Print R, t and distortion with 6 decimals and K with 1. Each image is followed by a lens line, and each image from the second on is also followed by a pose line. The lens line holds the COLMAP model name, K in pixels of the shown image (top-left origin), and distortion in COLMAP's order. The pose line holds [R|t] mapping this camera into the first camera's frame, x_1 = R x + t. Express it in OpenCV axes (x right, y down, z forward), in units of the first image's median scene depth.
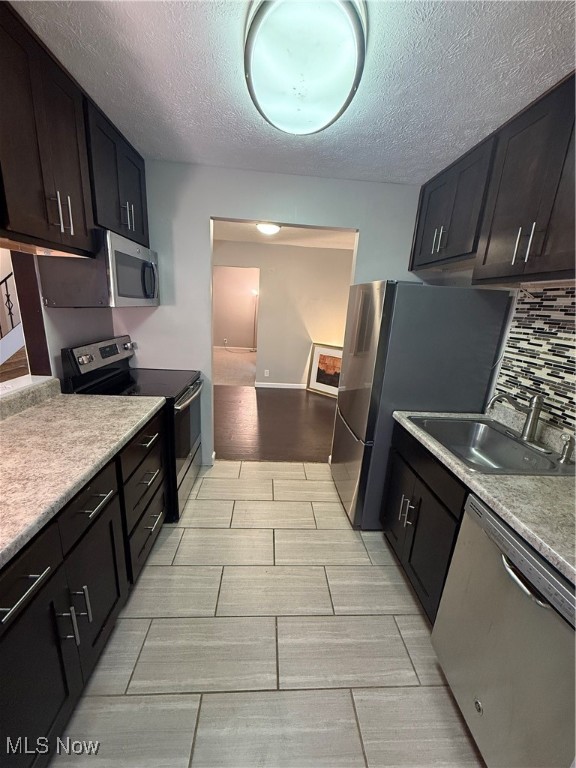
lens RADIAL K [[304.7, 0, 287.6], [0, 304.7, 383.0], [0, 0, 1]] dist [0.000516, -0.000025]
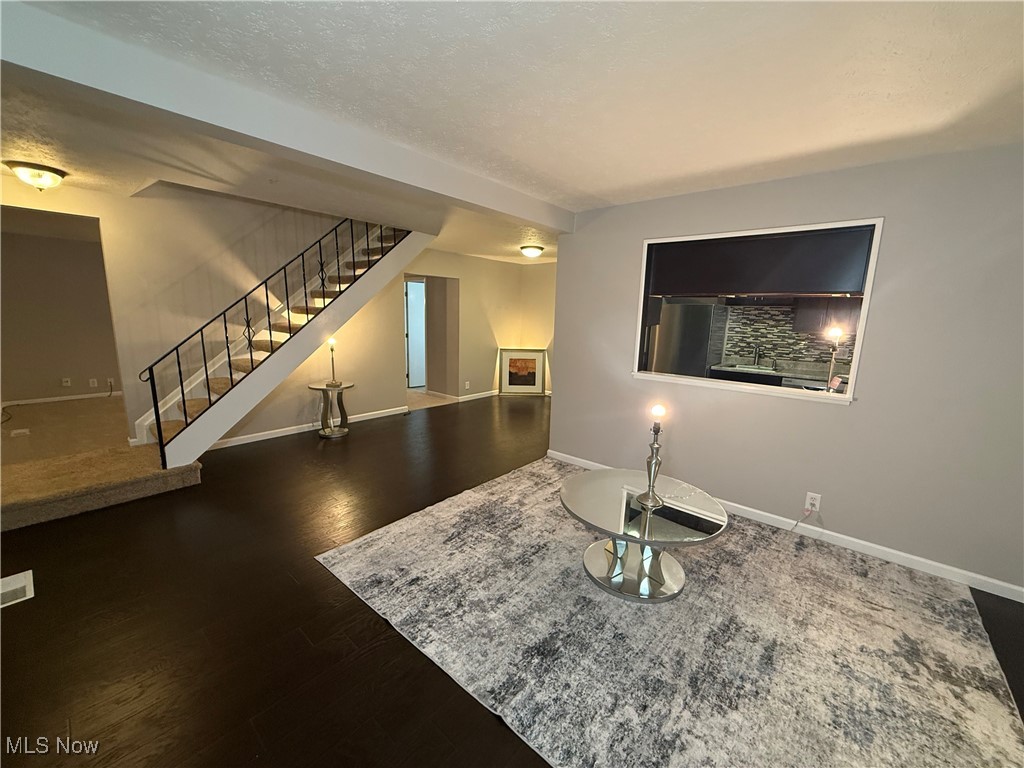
lens RADIAL K [[406.3, 0, 509.4], [0, 406.3, 384.9], [0, 0, 1]] dist [0.000516, -0.000025]
pose [[0.699030, -0.165609, 0.695651, -2.827973], [0.198468, 0.979526, 0.033758, -0.166056], [-0.686999, 0.114467, 0.717586, -0.013741]]
